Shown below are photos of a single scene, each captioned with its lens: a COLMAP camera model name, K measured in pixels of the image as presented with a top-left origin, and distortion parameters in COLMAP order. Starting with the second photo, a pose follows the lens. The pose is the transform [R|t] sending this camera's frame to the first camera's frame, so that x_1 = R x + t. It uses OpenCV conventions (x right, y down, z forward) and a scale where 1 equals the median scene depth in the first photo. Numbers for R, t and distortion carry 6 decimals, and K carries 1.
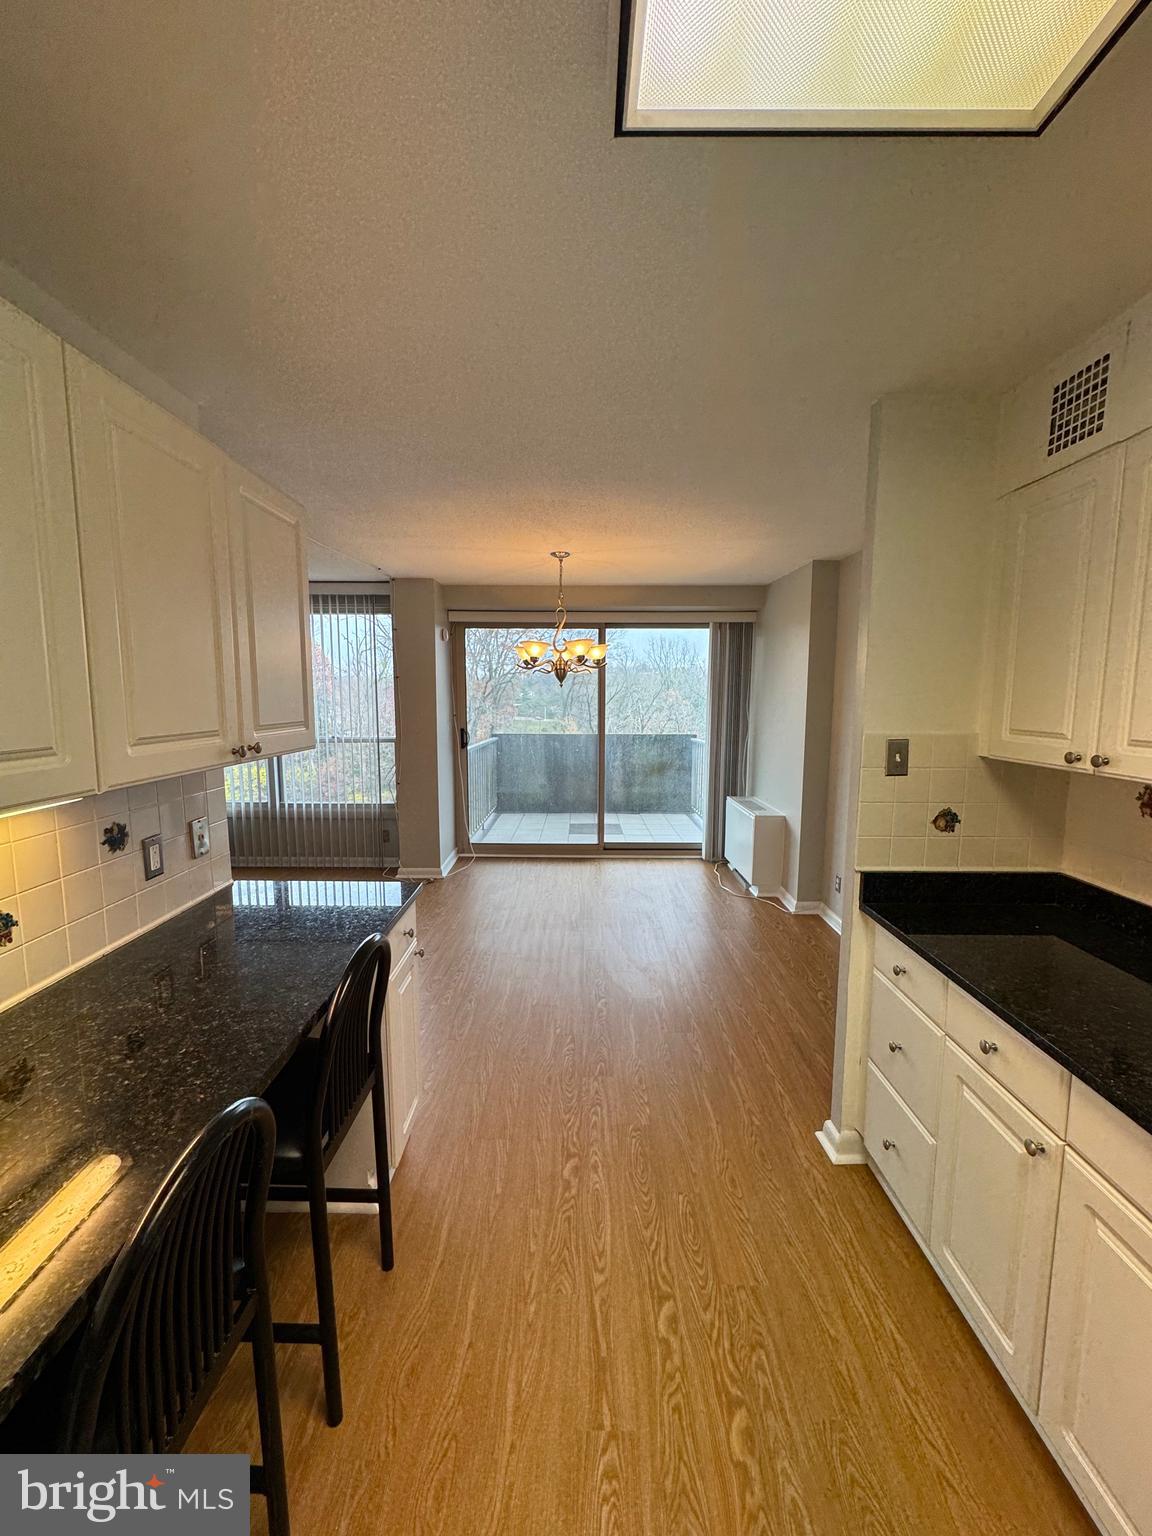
lens RADIAL K [[639.2, 0, 580.4], [0, 639.2, 770.3], [0, 0, 1]] dist [0.003325, 0.000077]
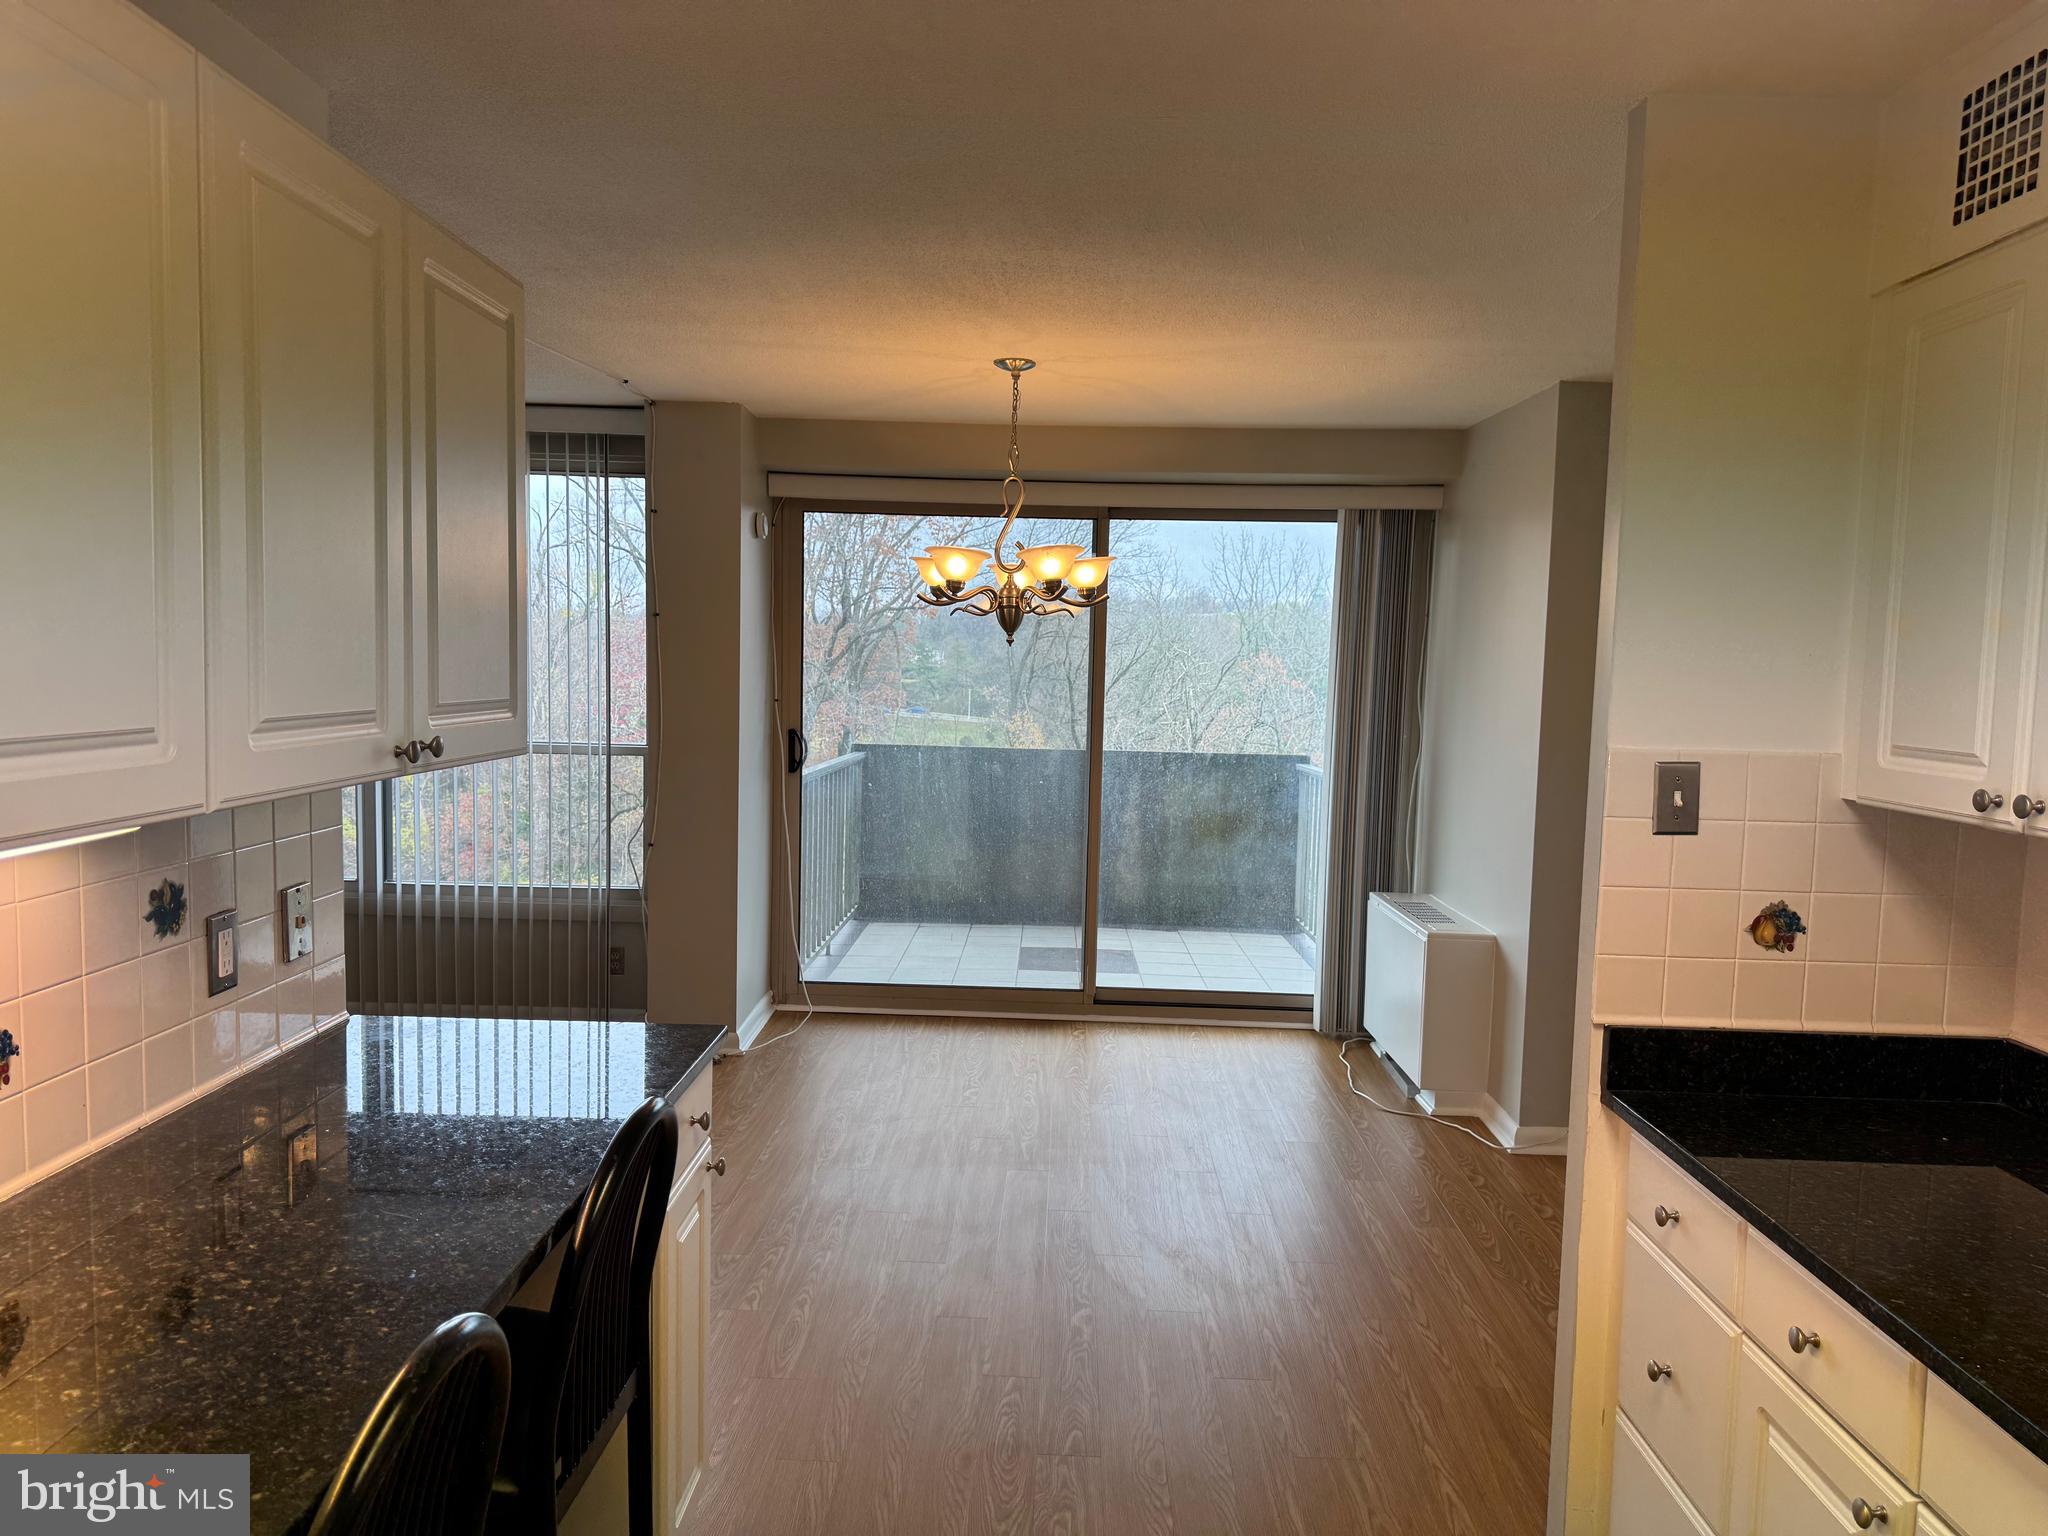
lens RADIAL K [[1437.4, 0, 1024.3], [0, 1437.4, 778.6], [0, 0, 1]] dist [0.011212, -0.012431]
pose [[0.999582, 0.023253, -0.017174, 0.001472], [-0.023854, 0.999080, -0.035641, 0.015210], [0.016329, 0.036036, 0.999217, -0.123916]]
